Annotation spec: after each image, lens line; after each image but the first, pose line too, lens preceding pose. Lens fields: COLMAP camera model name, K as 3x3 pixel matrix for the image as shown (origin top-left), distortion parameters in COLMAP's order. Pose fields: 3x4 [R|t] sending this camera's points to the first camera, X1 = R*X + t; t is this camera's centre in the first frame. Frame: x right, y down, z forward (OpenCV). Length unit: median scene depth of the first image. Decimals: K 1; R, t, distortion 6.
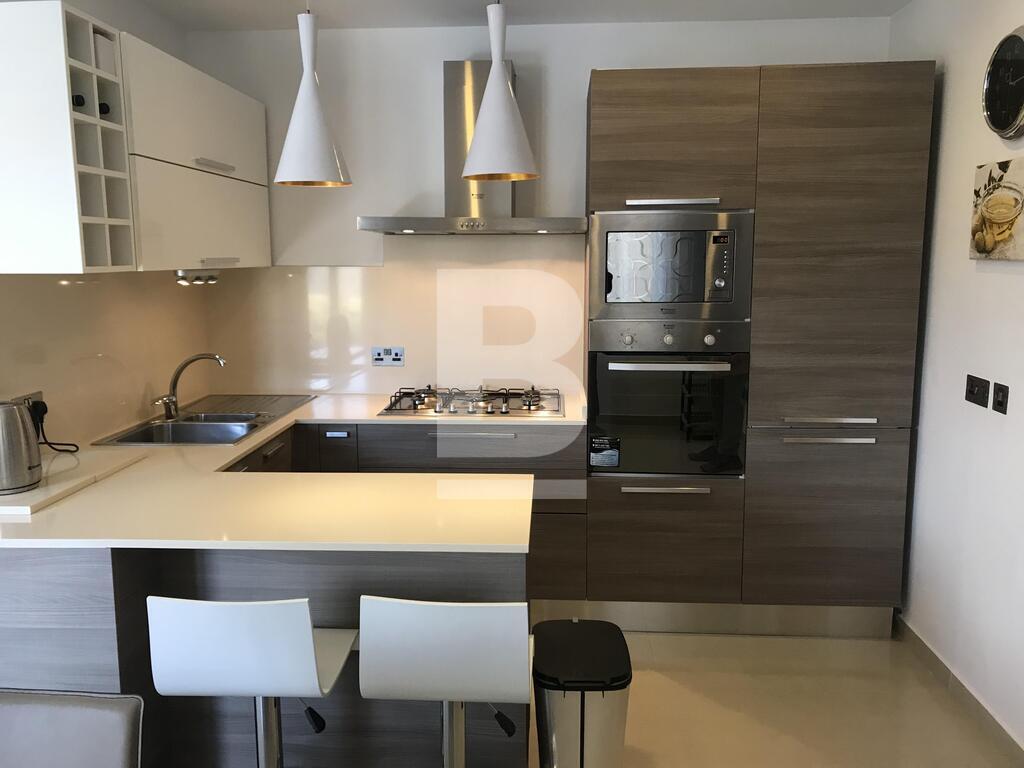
lens RADIAL K [[842.1, 0, 511.3], [0, 842.1, 382.7], [0, 0, 1]] dist [0.035589, -0.046755]
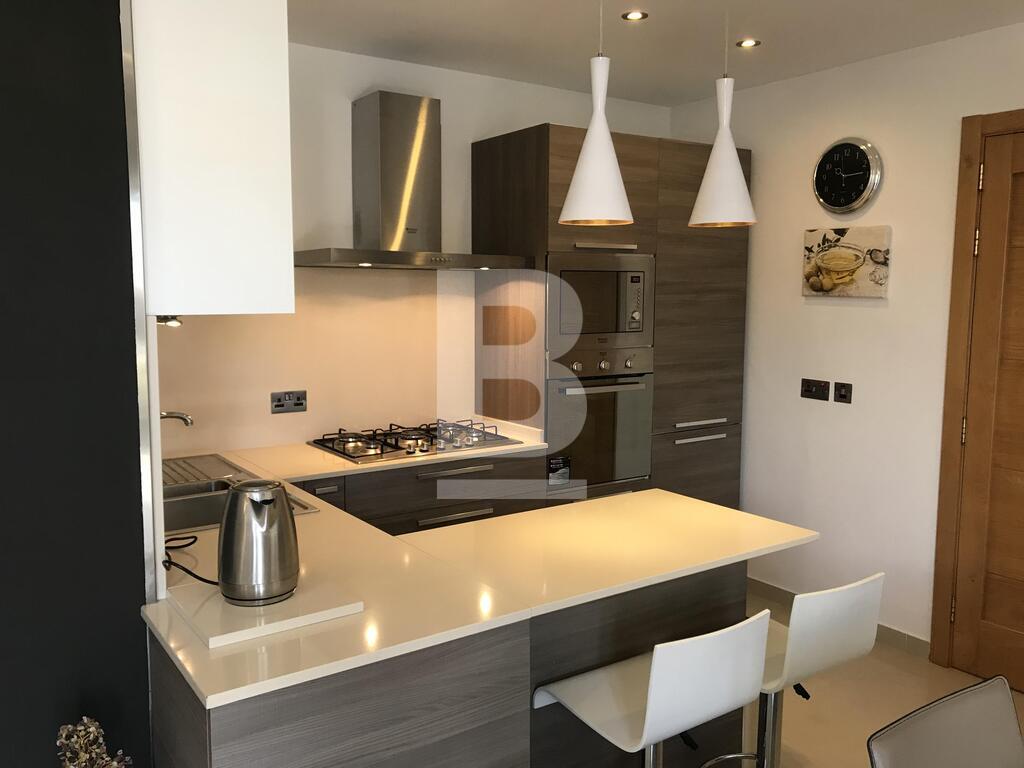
lens RADIAL K [[842.1, 0, 511.7], [0, 842.1, 385.3], [0, 0, 1]] dist [0.035589, -0.046755]
pose [[0.788800, -0.063479, 0.611363, -0.712323], [0.084993, 0.996362, -0.006207, -0.031807], [-0.608745, 0.056858, 0.791326, 0.202091]]
